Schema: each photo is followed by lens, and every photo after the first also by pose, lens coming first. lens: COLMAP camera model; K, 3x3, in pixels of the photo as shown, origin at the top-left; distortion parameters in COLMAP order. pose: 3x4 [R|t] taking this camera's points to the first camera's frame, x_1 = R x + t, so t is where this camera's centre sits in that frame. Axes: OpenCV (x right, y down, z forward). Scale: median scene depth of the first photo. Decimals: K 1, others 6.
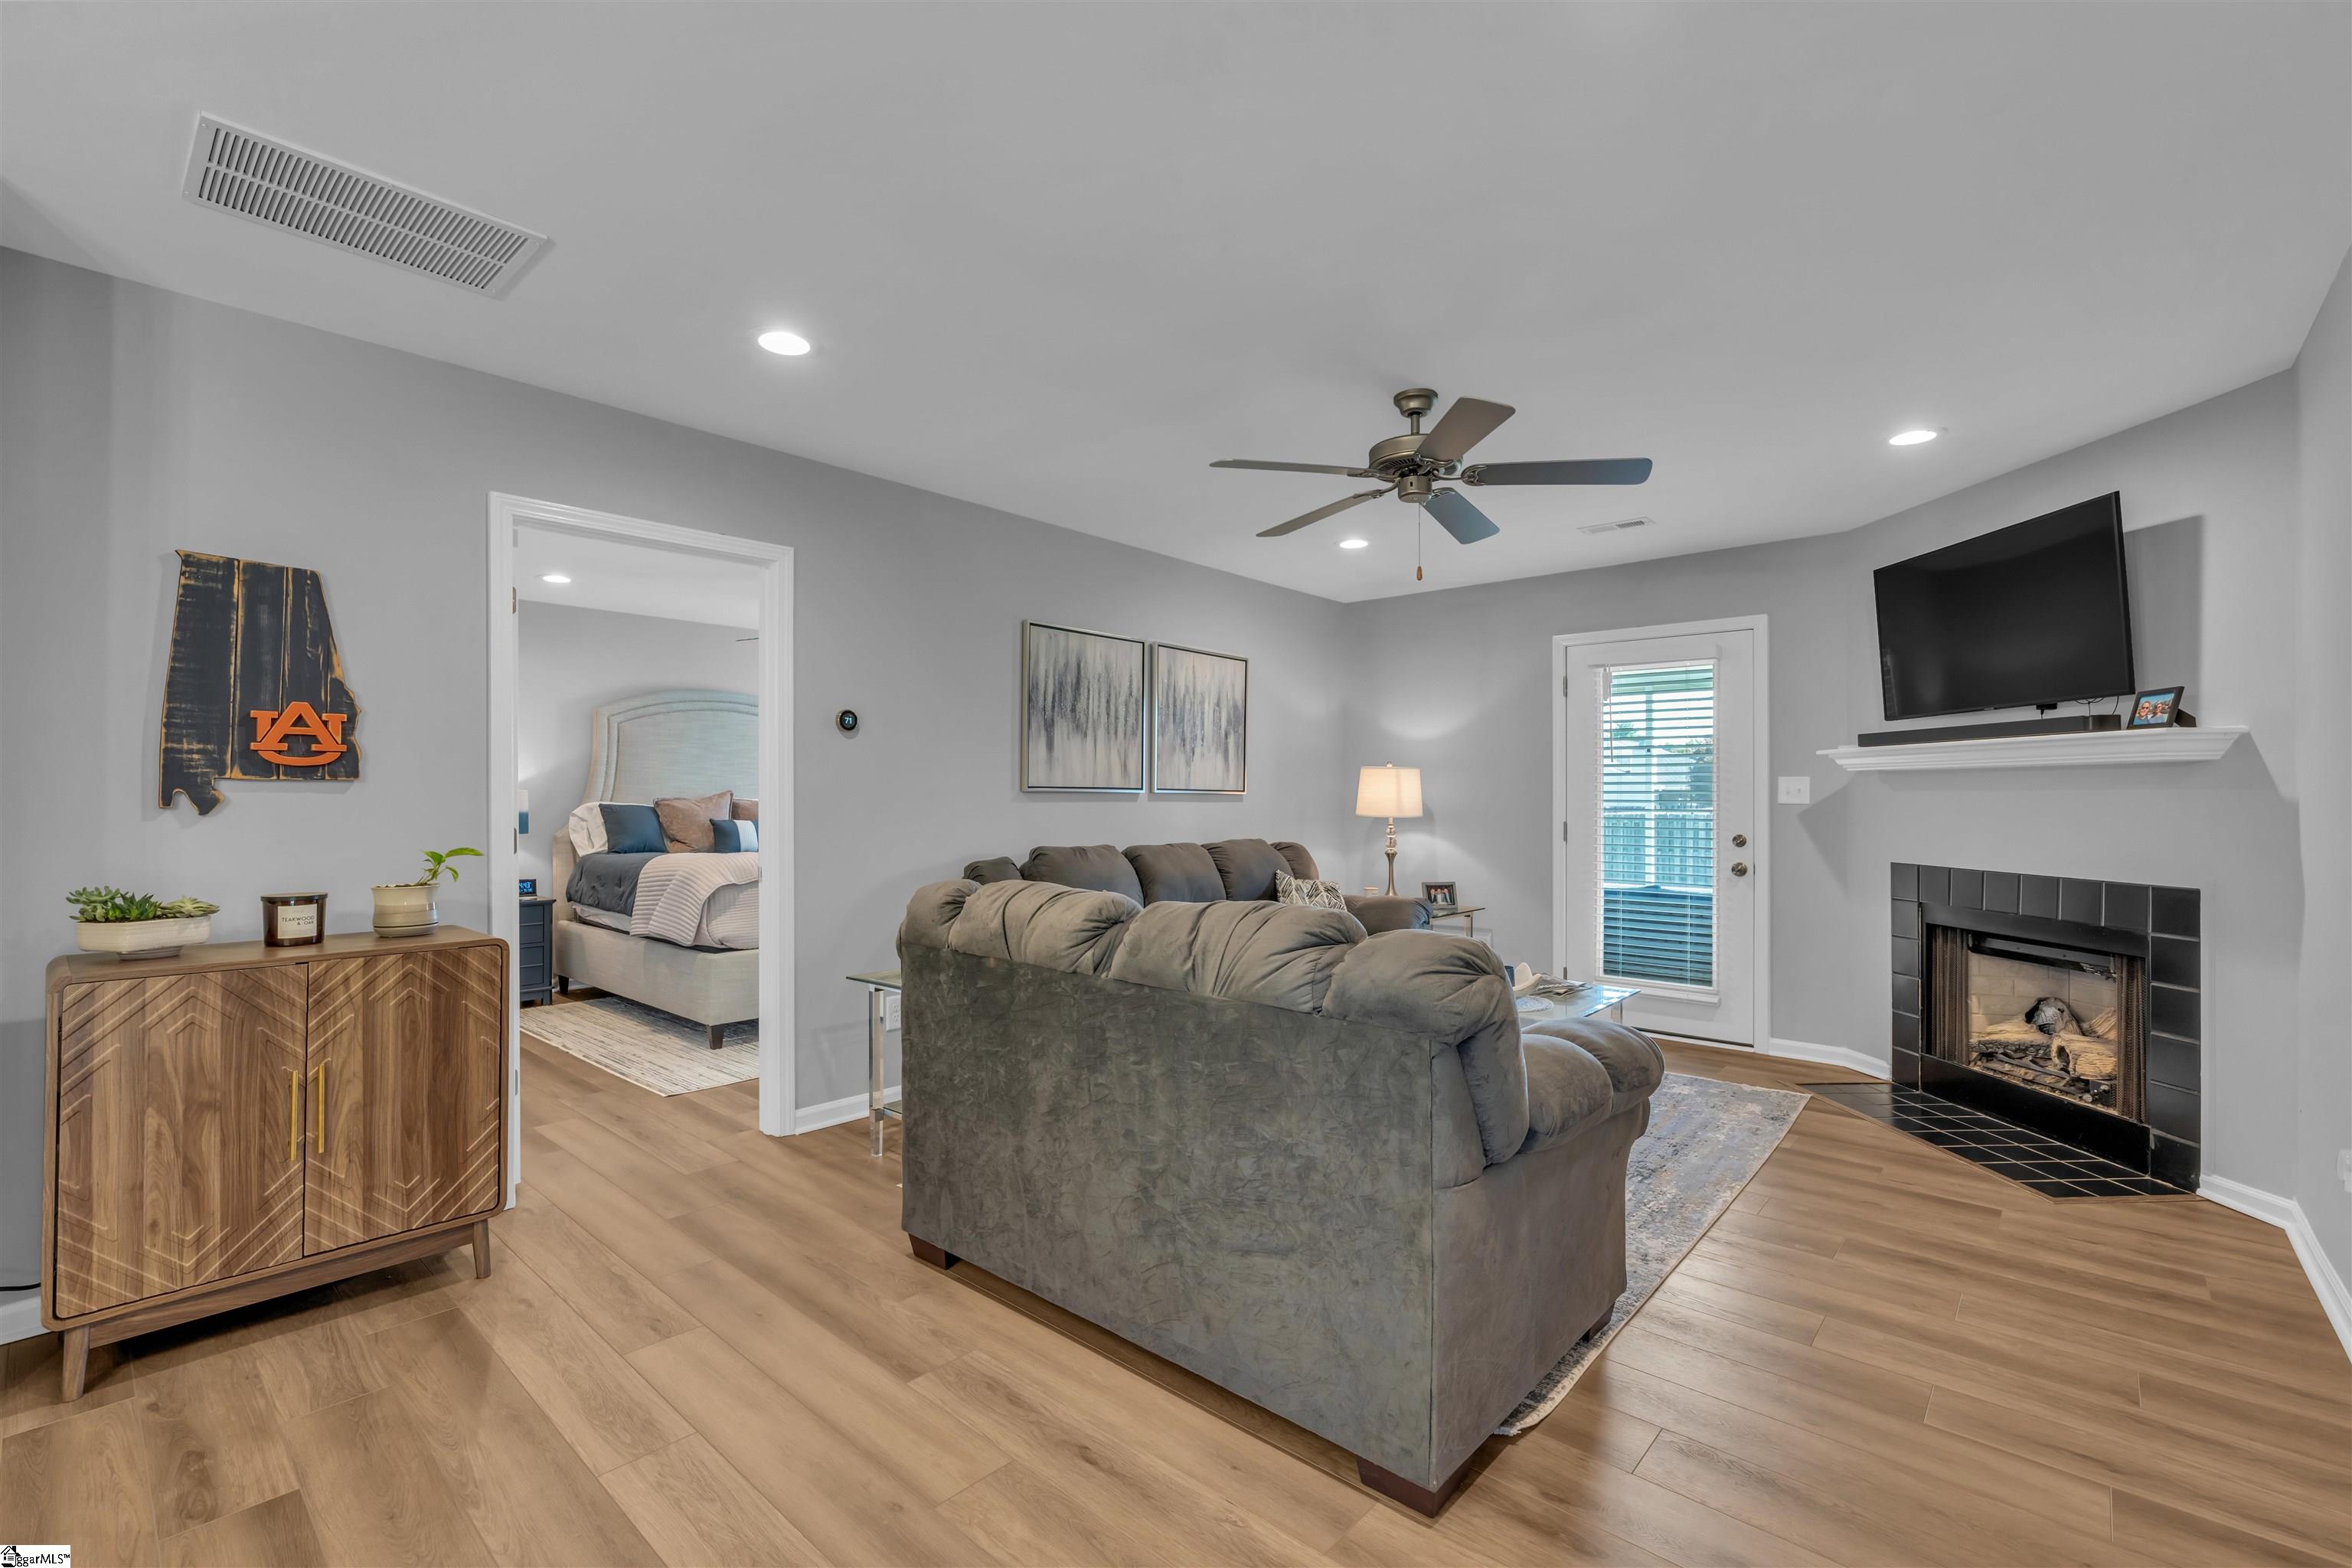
lens RADIAL K [[1015.2, 0, 1171.7], [0, 1015.2, 793.5], [0, 0, 1]] dist [-0.003268, 0.000214]
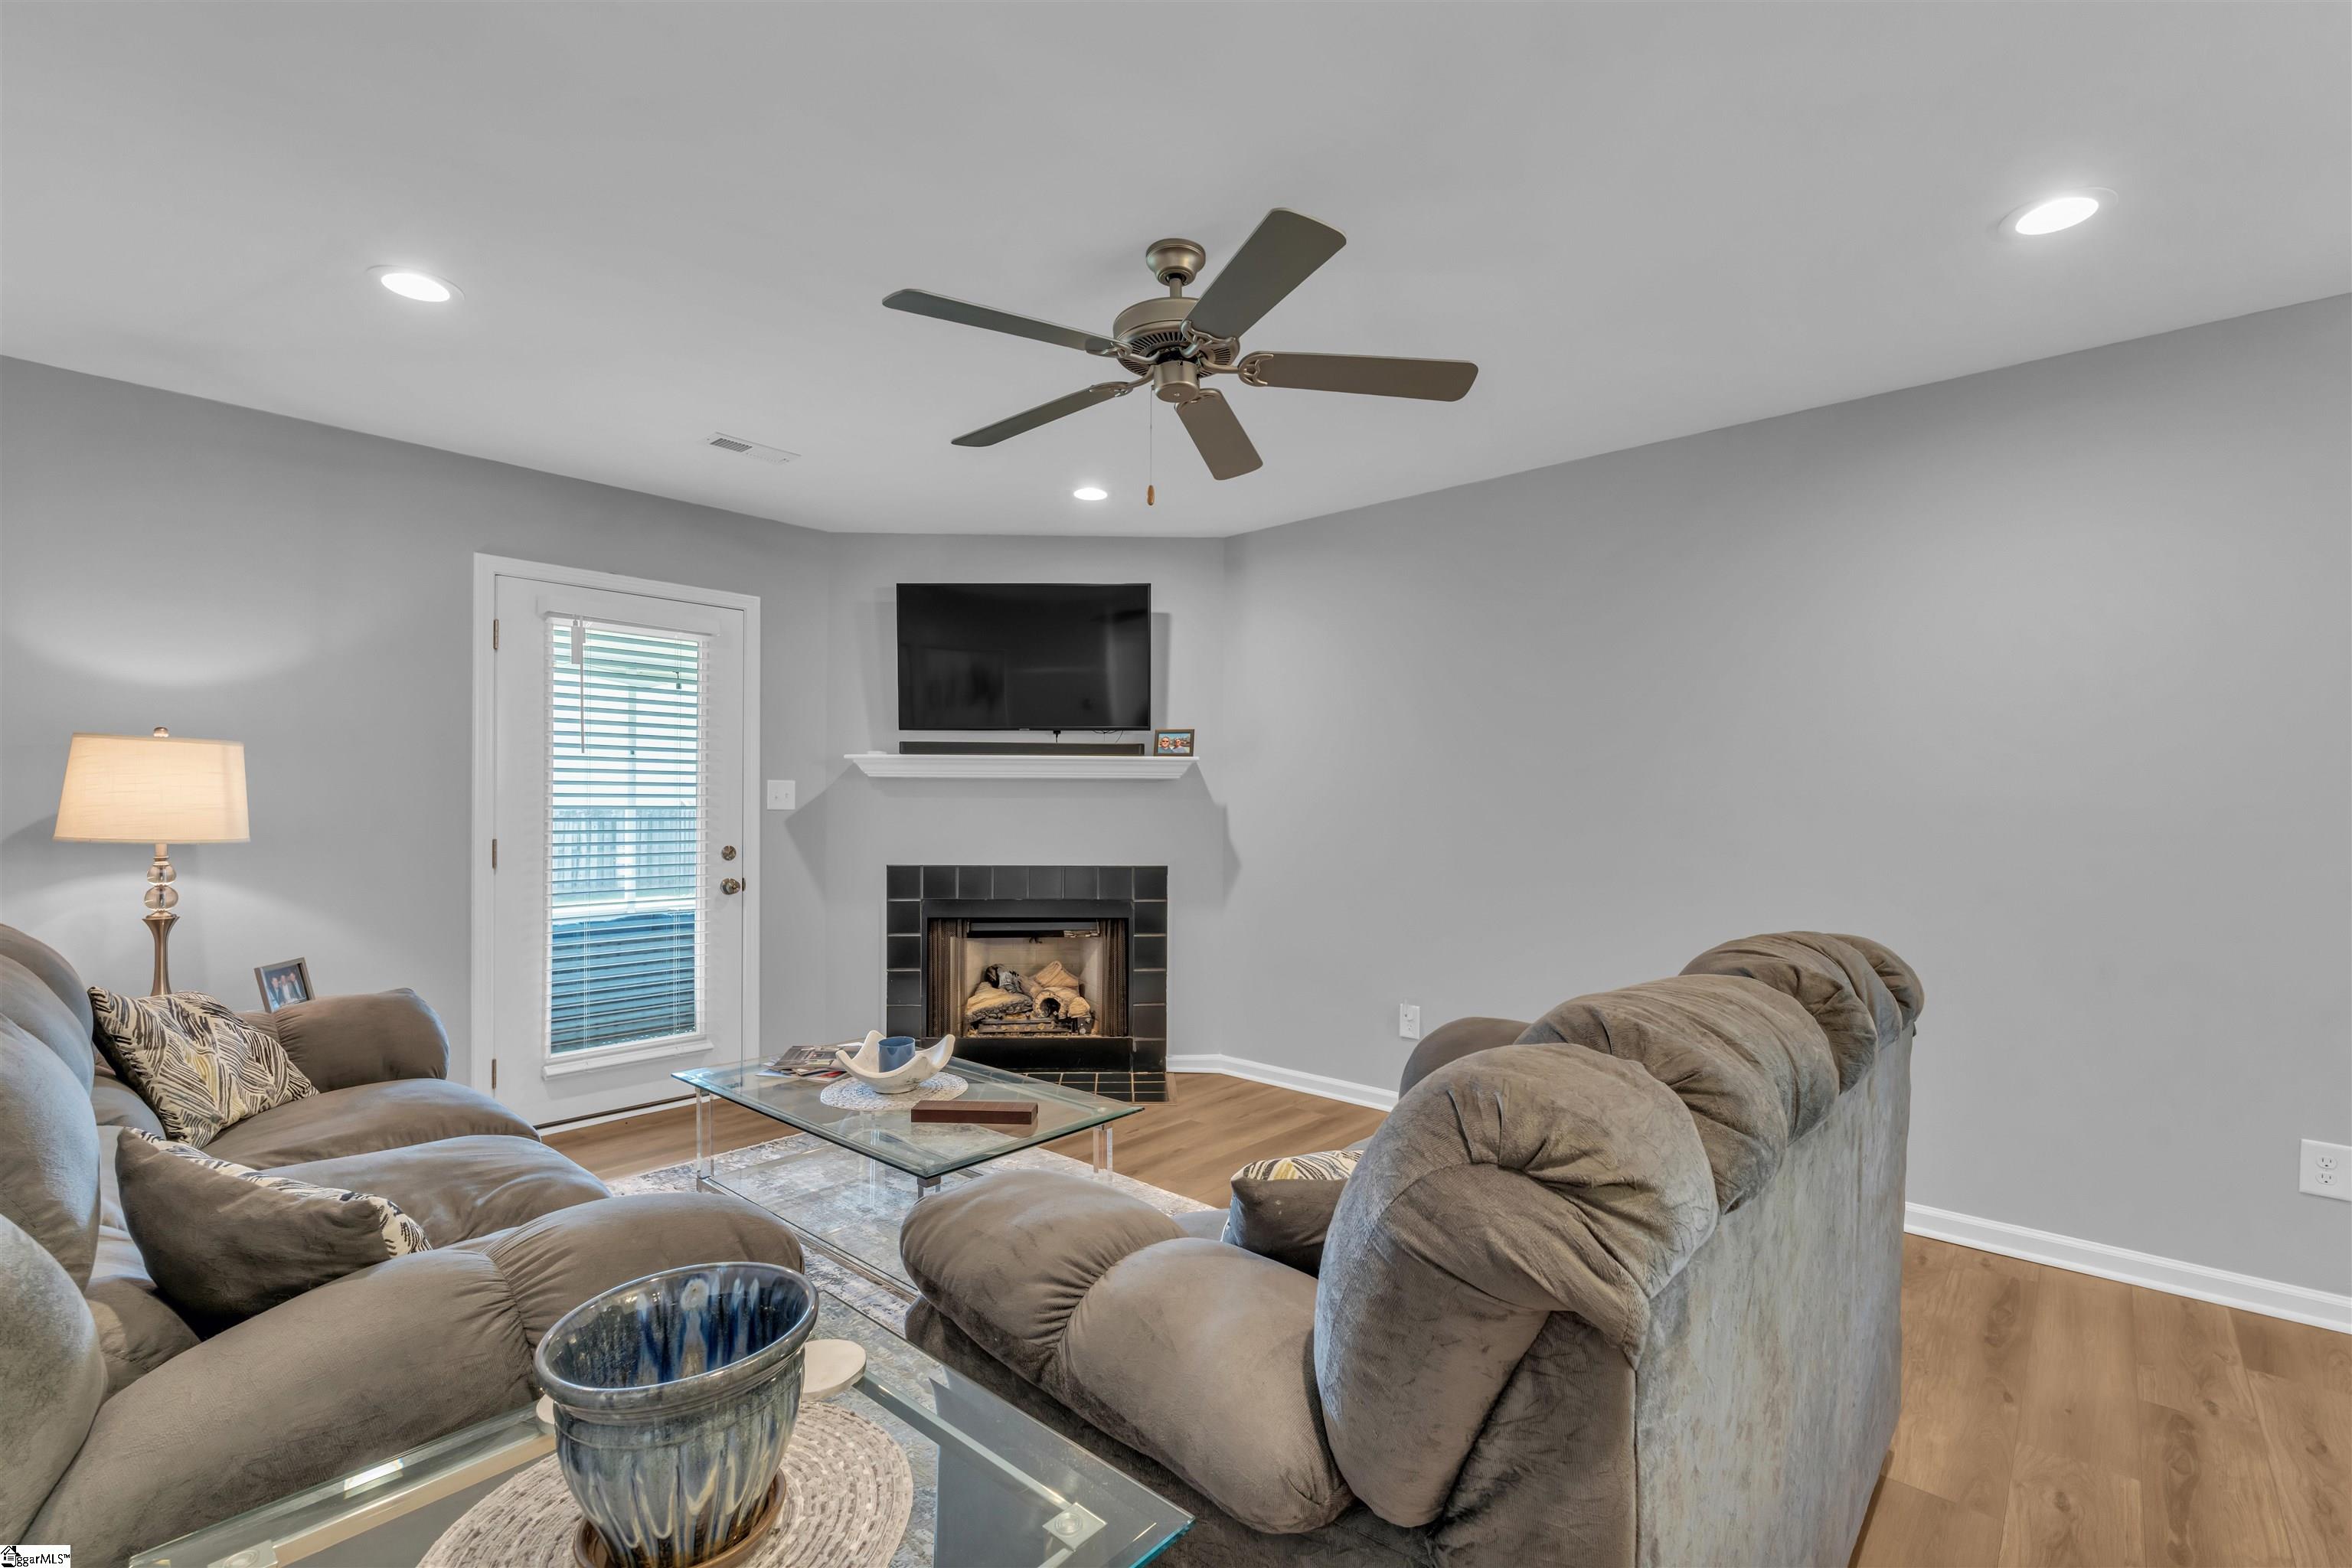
lens RADIAL K [[1015.2, 0, 1171.7], [0, 1015.2, 793.5], [0, 0, 1]] dist [-0.003268, 0.000214]
pose [[0.013620, 0.007203, 0.999881, -0.261487], [-0.008821, 0.999936, -0.007083, -0.000721], [-0.999868, -0.008724, 0.013683, 0.541190]]
